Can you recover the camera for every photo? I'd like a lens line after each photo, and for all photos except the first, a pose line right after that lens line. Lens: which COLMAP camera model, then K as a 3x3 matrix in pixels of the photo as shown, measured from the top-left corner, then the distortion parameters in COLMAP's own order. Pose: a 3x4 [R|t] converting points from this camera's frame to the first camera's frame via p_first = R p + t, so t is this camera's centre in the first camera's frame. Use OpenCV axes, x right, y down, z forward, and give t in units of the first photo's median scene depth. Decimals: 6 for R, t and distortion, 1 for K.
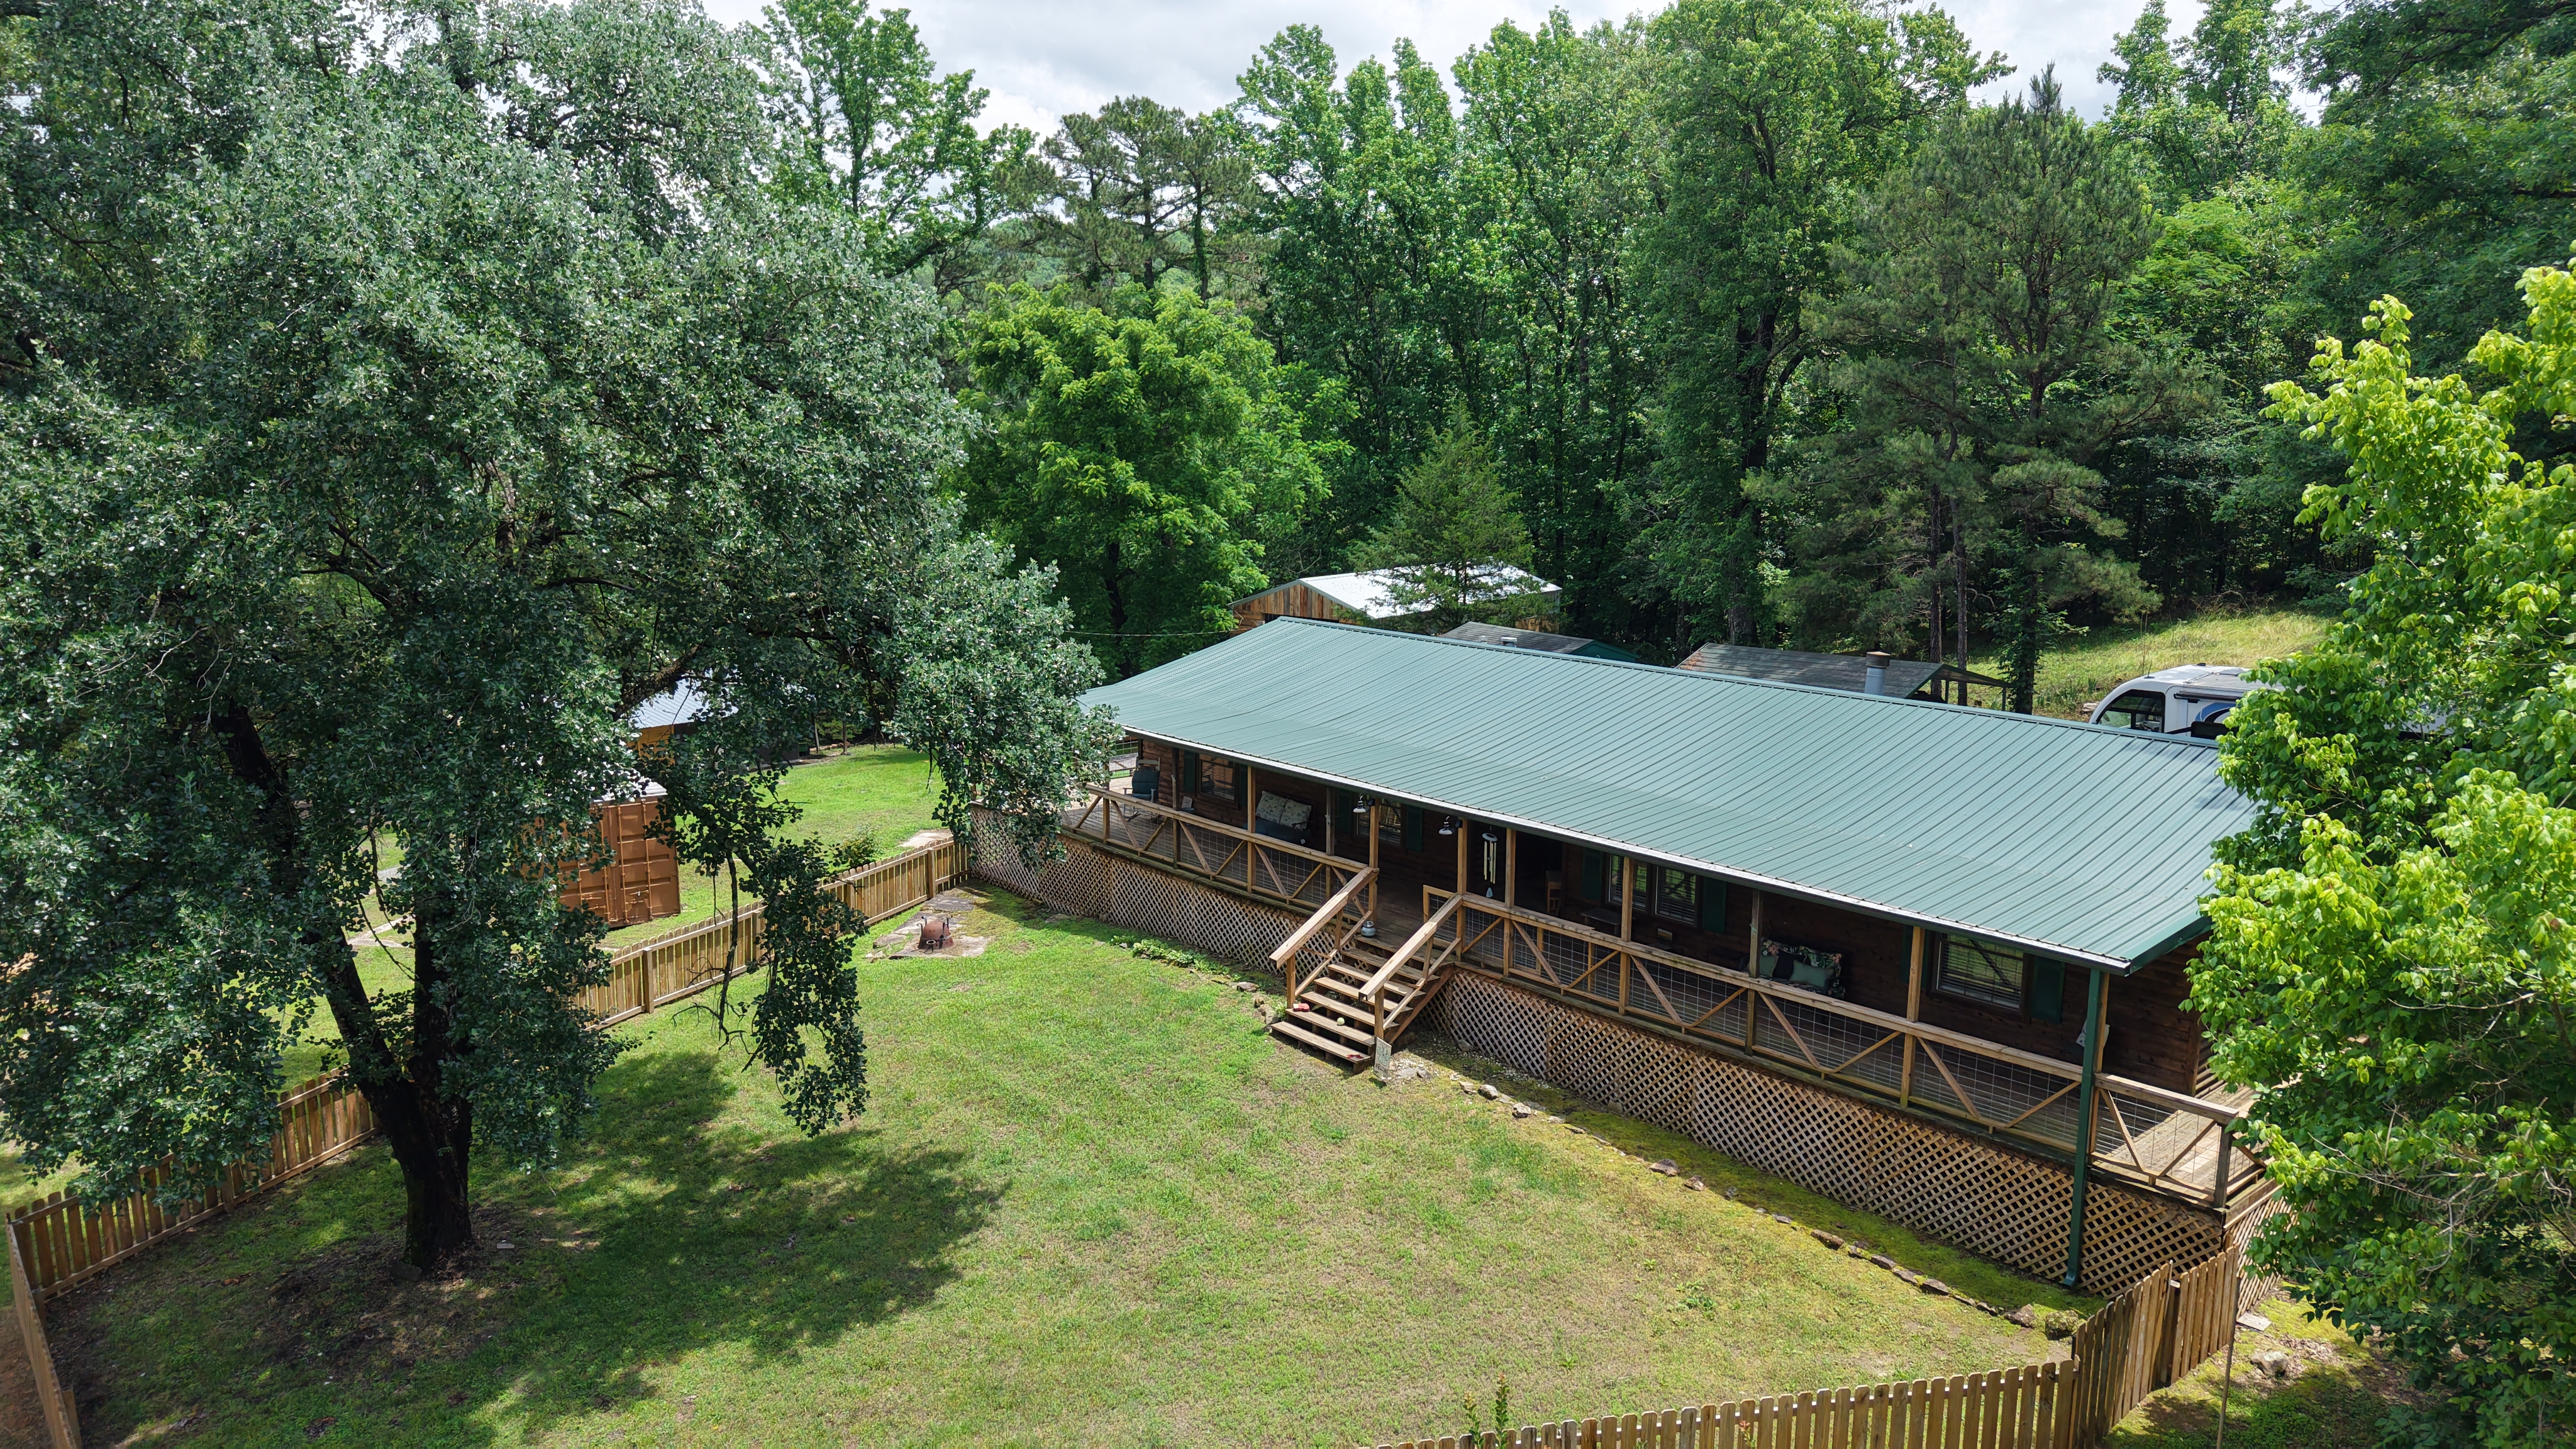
lens RADIAL K [[1726.9, 0, 1282.1], [0, 1726.9, 734.6], [0, 0, 1]] dist [0.011509, -0.010499]
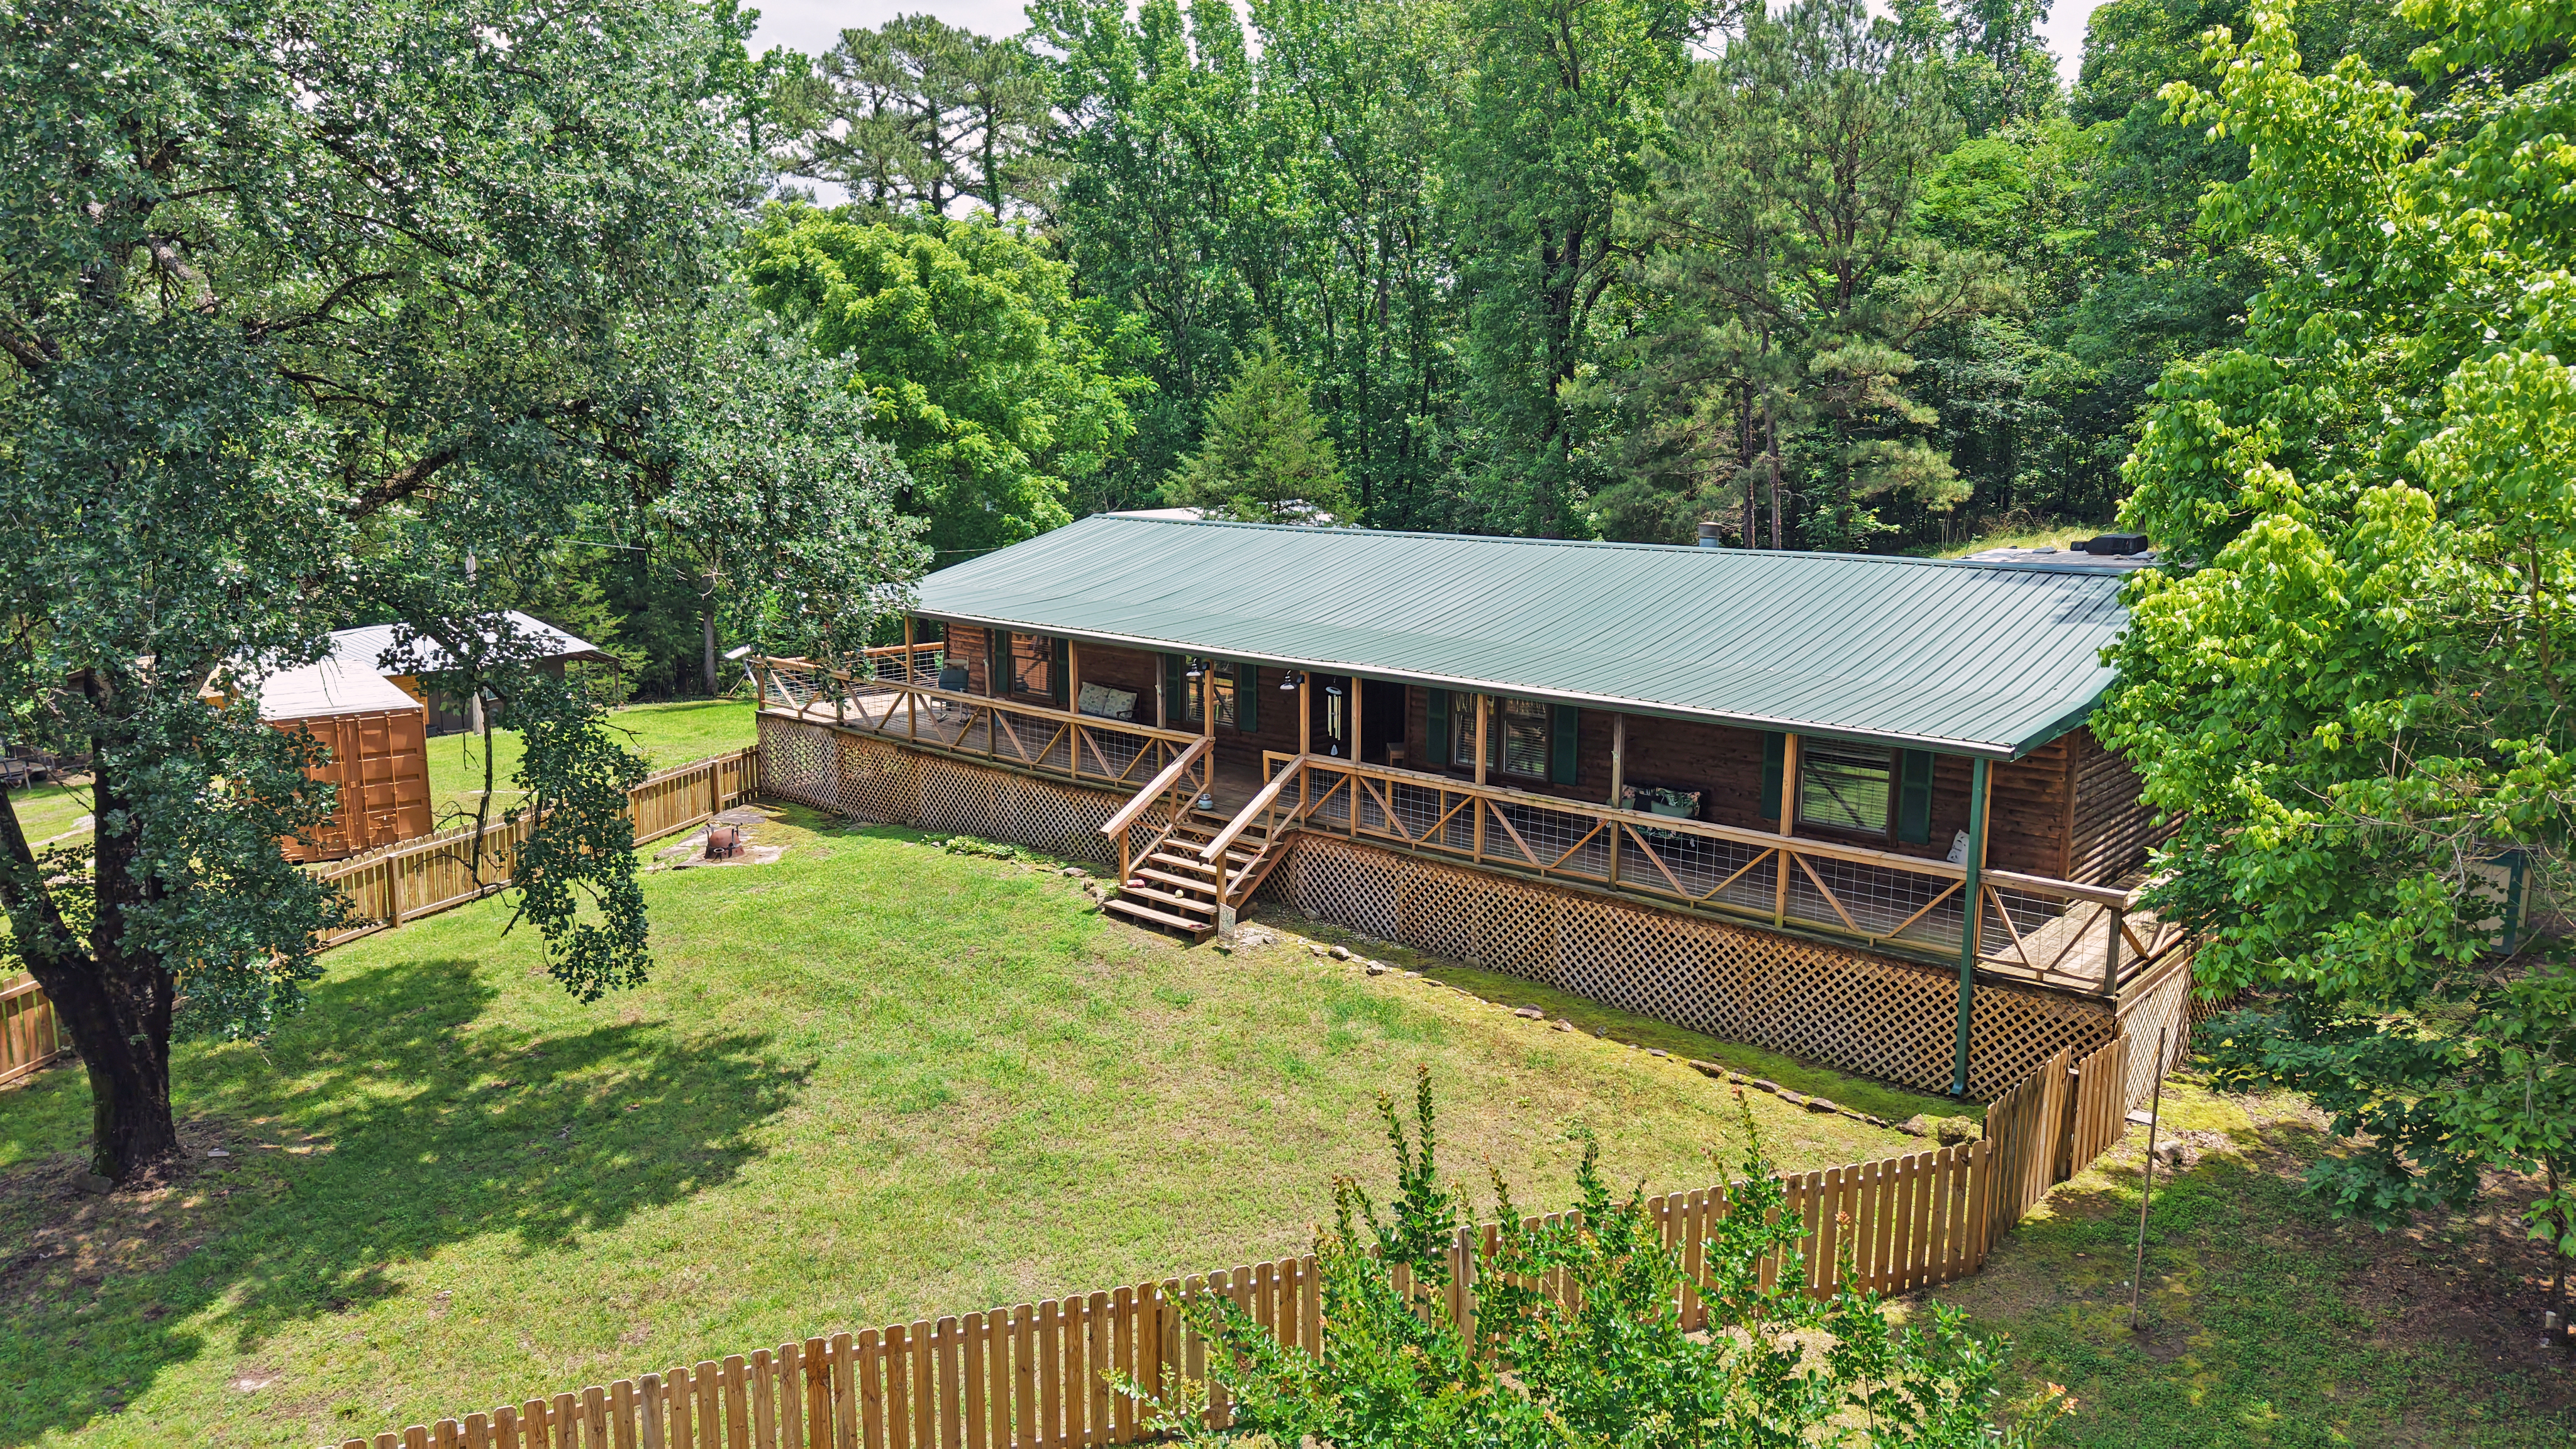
lens RADIAL K [[1726.9, 0, 1282.1], [0, 1726.9, 734.6], [0, 0, 1]] dist [0.011509, -0.010499]
pose [[0.992859, -0.023703, 0.116912, -0.016385], [0.023740, 0.999718, 0.001068, 0.078723], [-0.116904, 0.001715, 0.993142, 0.067484]]
